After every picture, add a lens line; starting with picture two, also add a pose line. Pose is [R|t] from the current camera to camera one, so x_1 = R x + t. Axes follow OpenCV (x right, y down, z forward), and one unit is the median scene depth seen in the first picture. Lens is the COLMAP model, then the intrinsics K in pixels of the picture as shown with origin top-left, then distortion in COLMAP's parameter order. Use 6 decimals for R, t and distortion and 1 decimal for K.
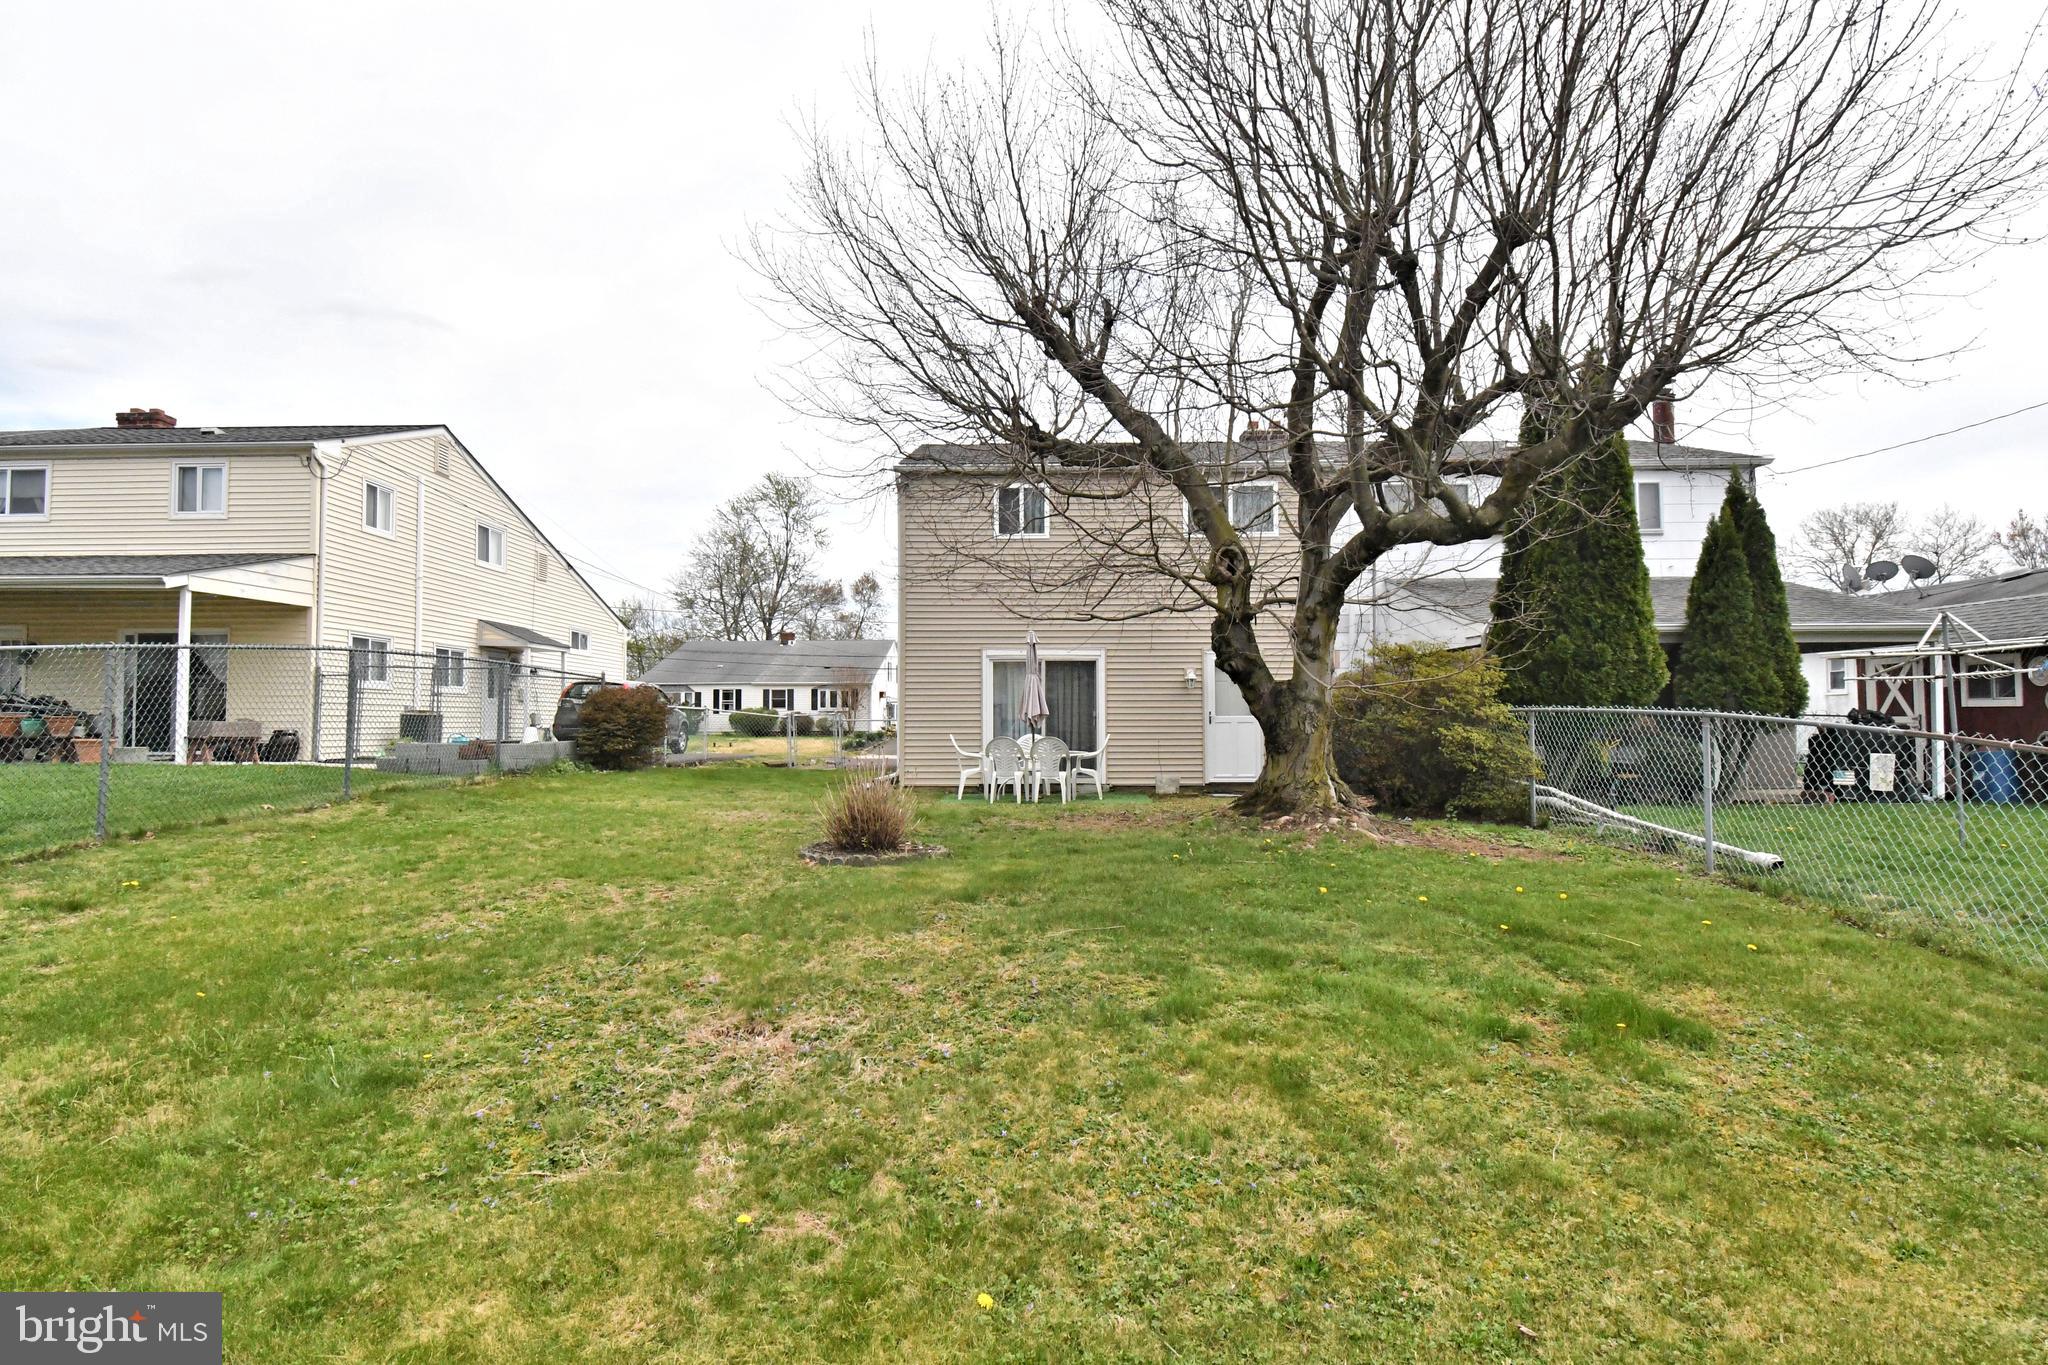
lens RADIAL K [[1086.1, 0, 1024.1], [0, 1086.1, 687.4], [0, 0, 1]] dist [0.013344, -0.024395]
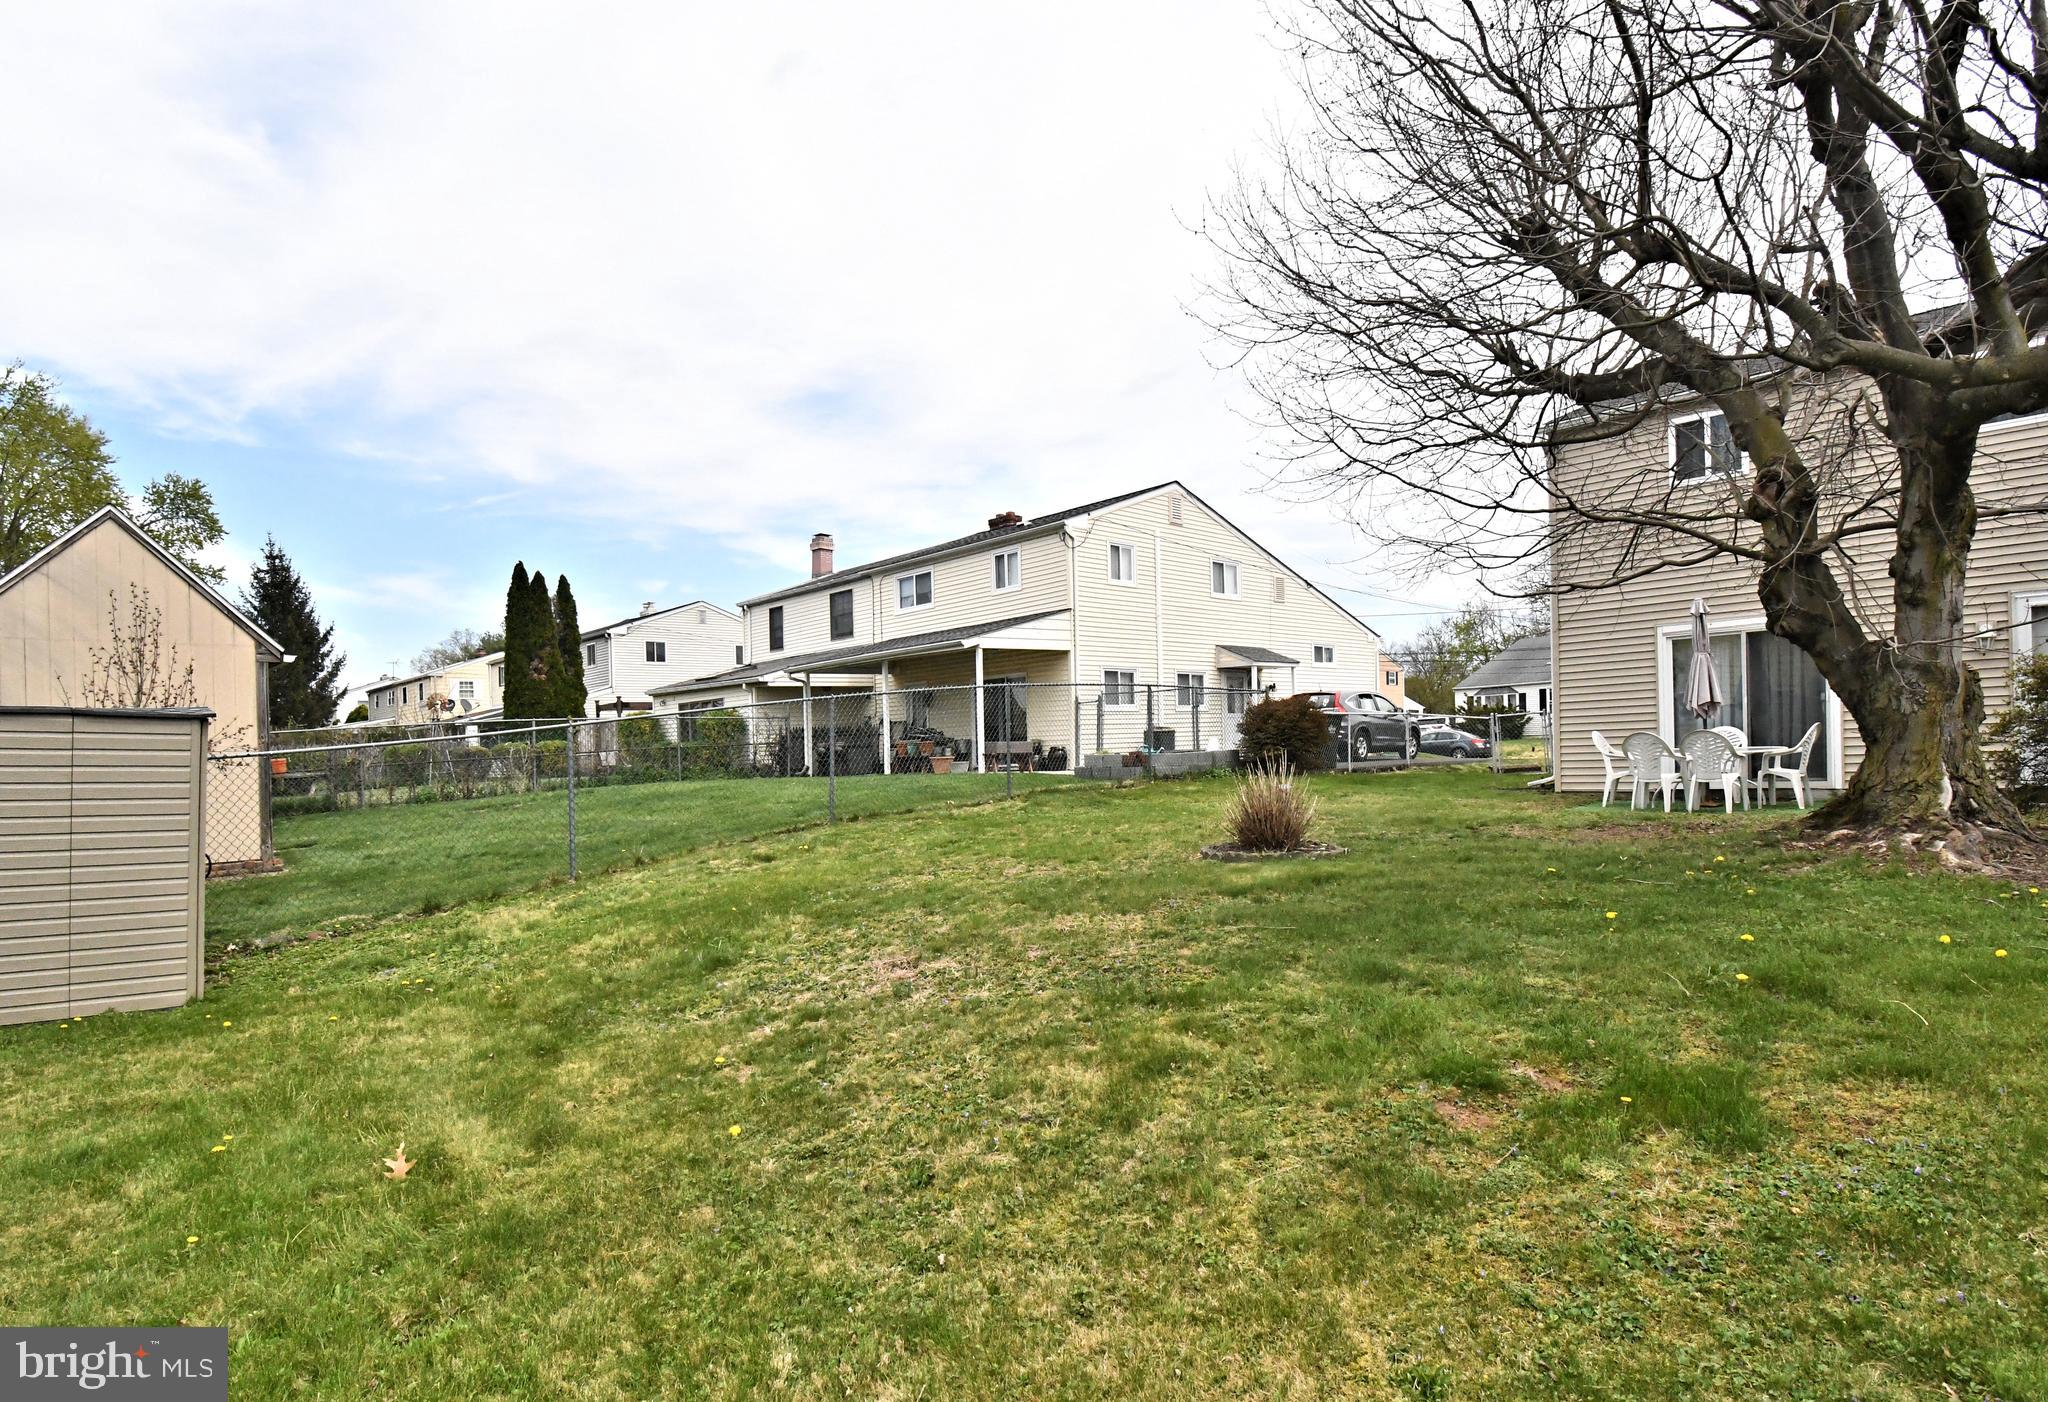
lens RADIAL K [[1121.1, 0, 1023.4], [0, 1121.1, 756.3], [0, 0, 1]] dist [0.003141, -0.000251]
pose [[0.671479, -0.020601, -0.740737, 0.297048], [0.061822, 0.997686, 0.028294, 0.010441], [0.738440, -0.064793, 0.671199, 0.068888]]
